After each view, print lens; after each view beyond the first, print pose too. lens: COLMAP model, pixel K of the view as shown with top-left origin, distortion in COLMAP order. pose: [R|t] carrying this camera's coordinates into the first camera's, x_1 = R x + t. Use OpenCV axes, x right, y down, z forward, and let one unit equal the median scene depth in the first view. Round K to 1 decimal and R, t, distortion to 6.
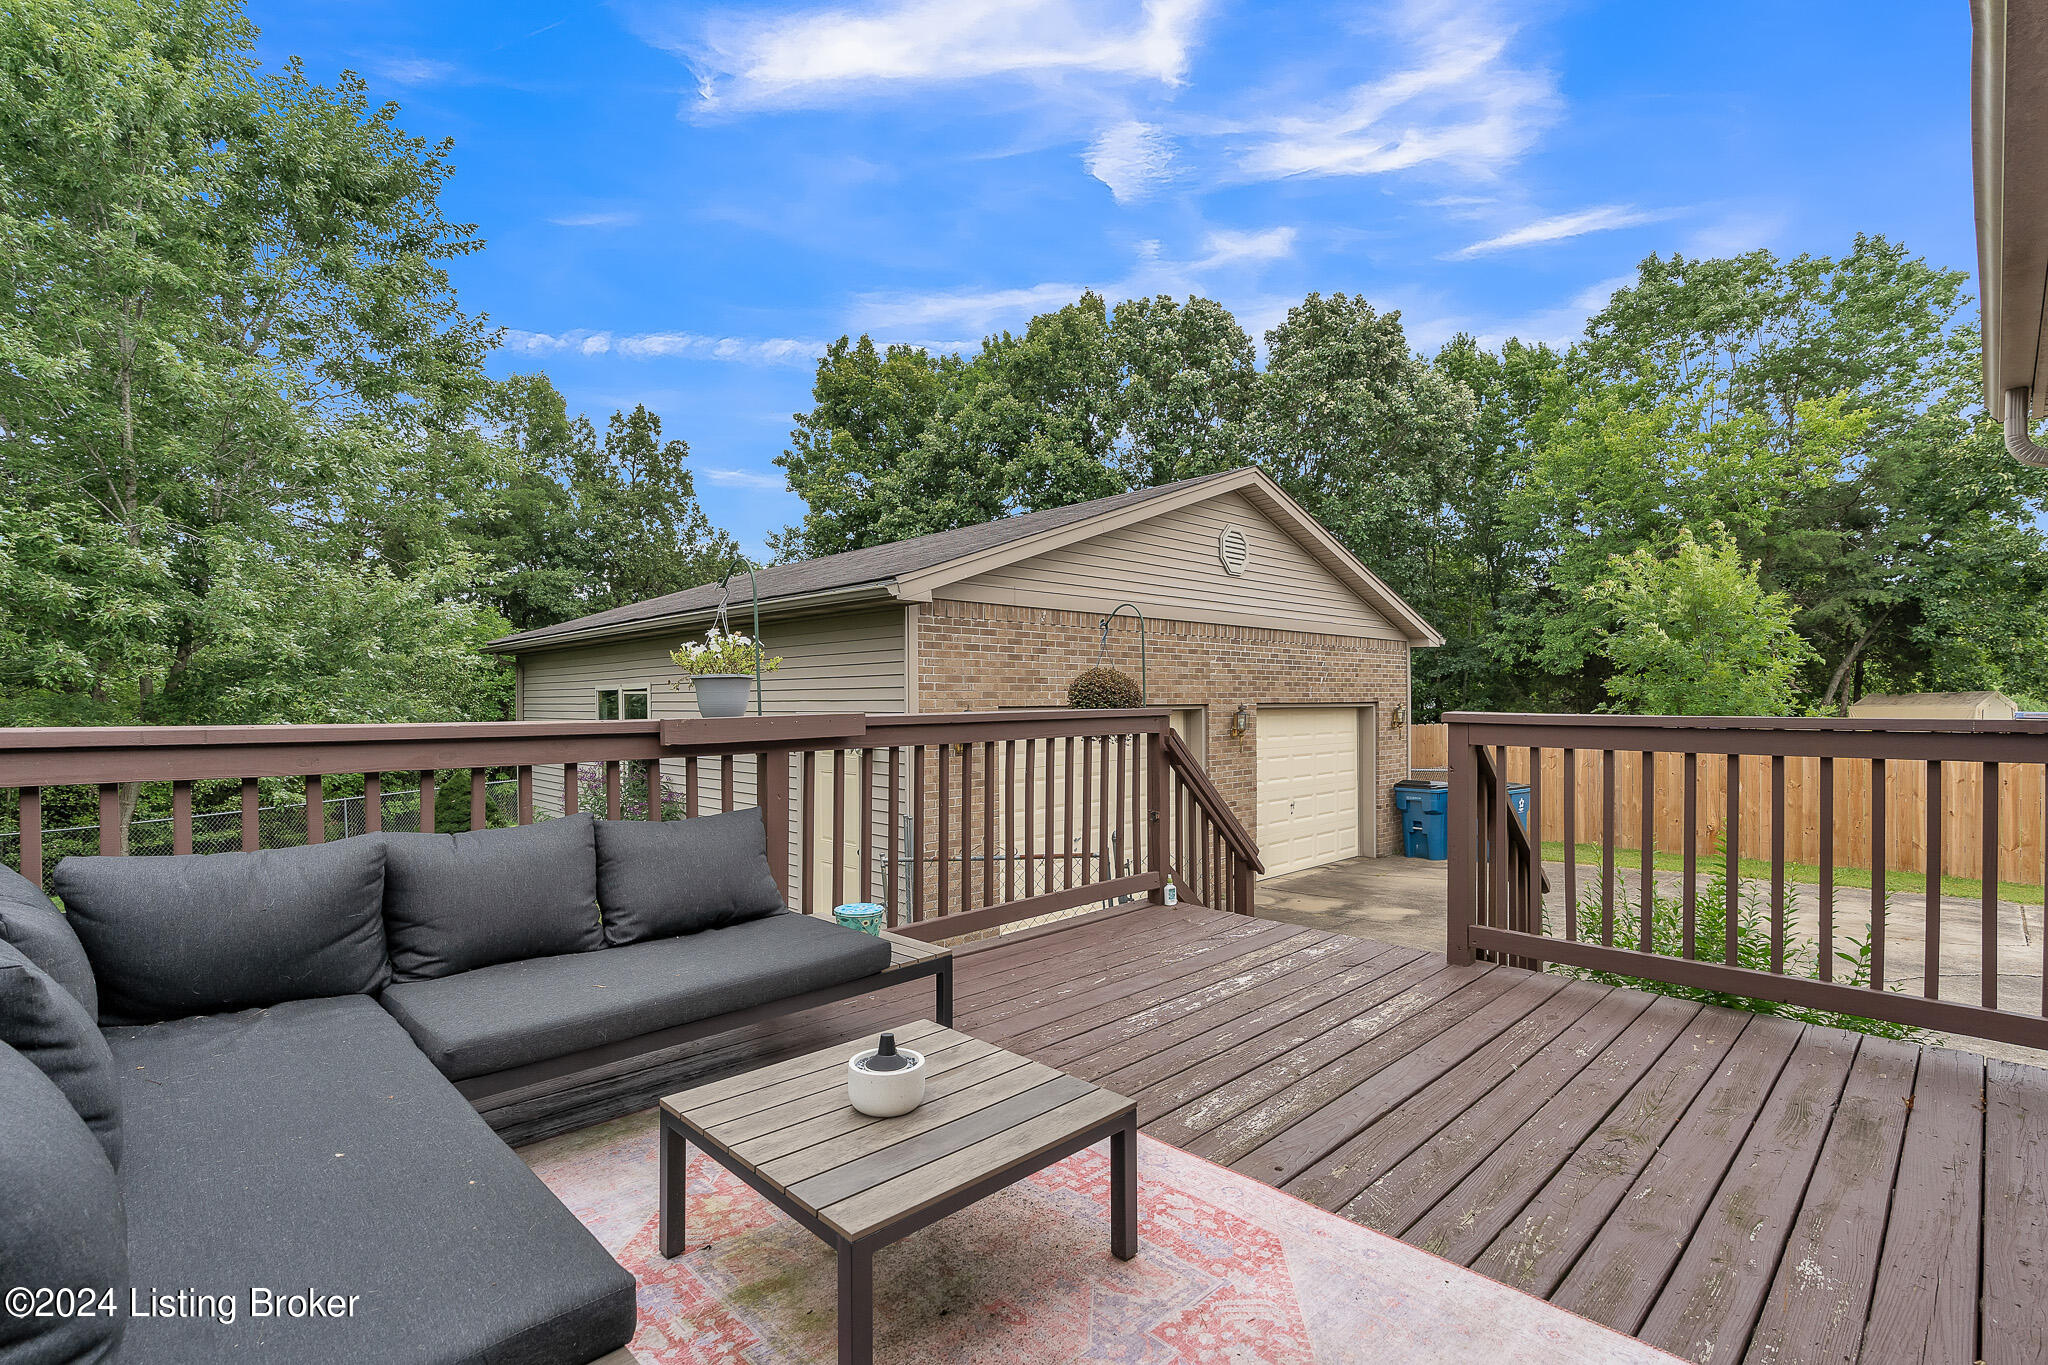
lens RADIAL K [[927.2, 0, 1024.0], [0, 927.2, 682.5], [0, 0, 1]] dist [0.000503, 0.000635]
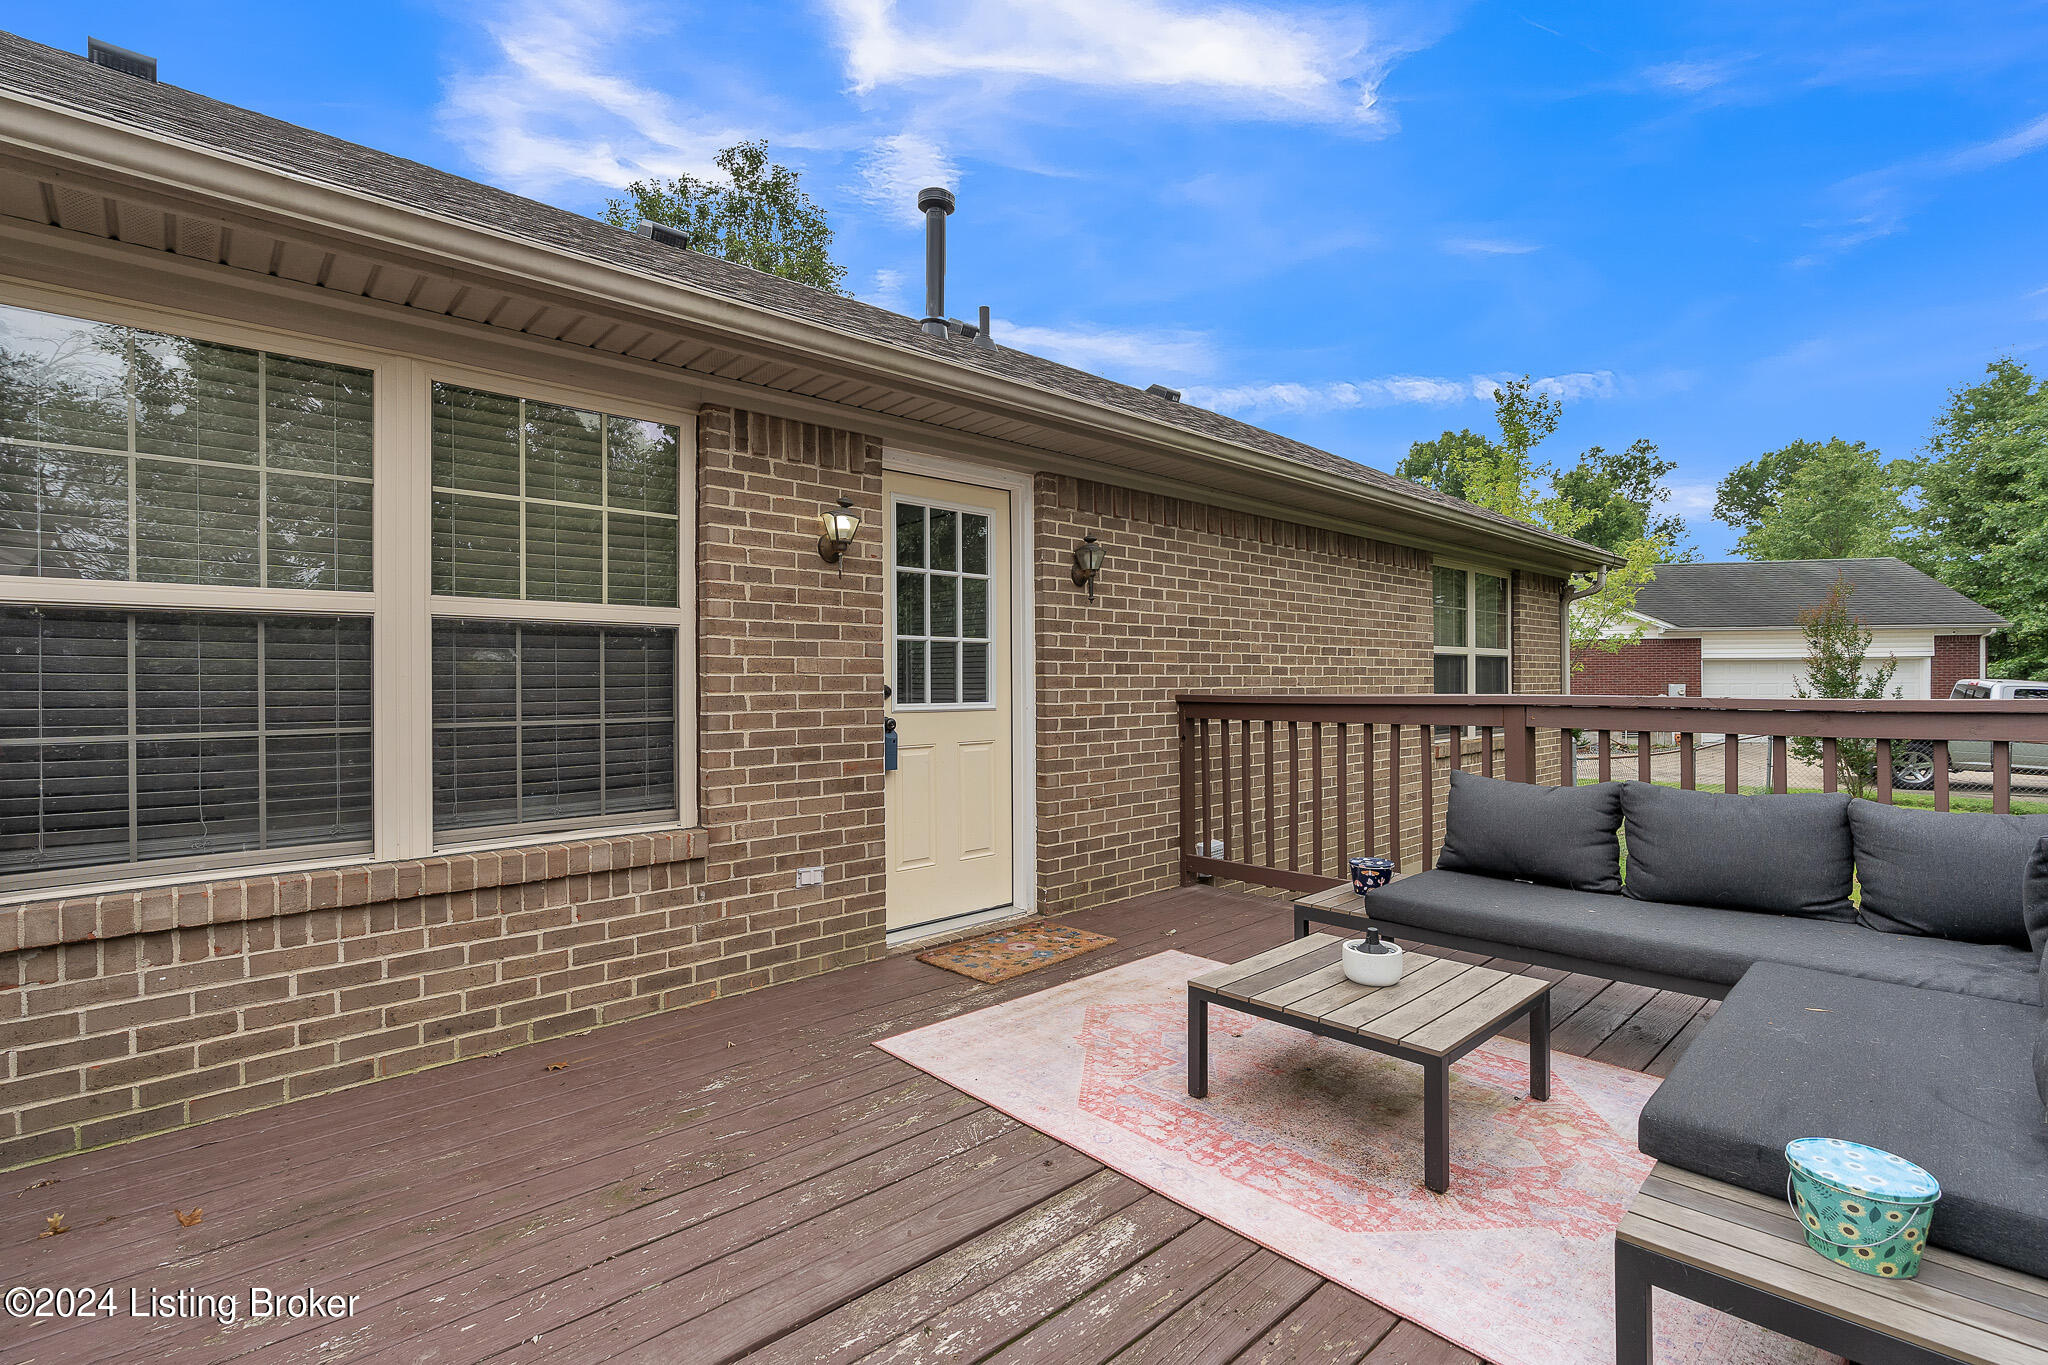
lens RADIAL K [[927.2, 0, 1024.0], [0, 927.2, 682.5], [0, 0, 1]] dist [0.000503, 0.000635]
pose [[-0.999576, 0.014891, 0.025010, 0.305697], [0.014321, 0.999637, -0.022815, 0.042537], [-0.025340, -0.022448, -0.999427, 2.275124]]
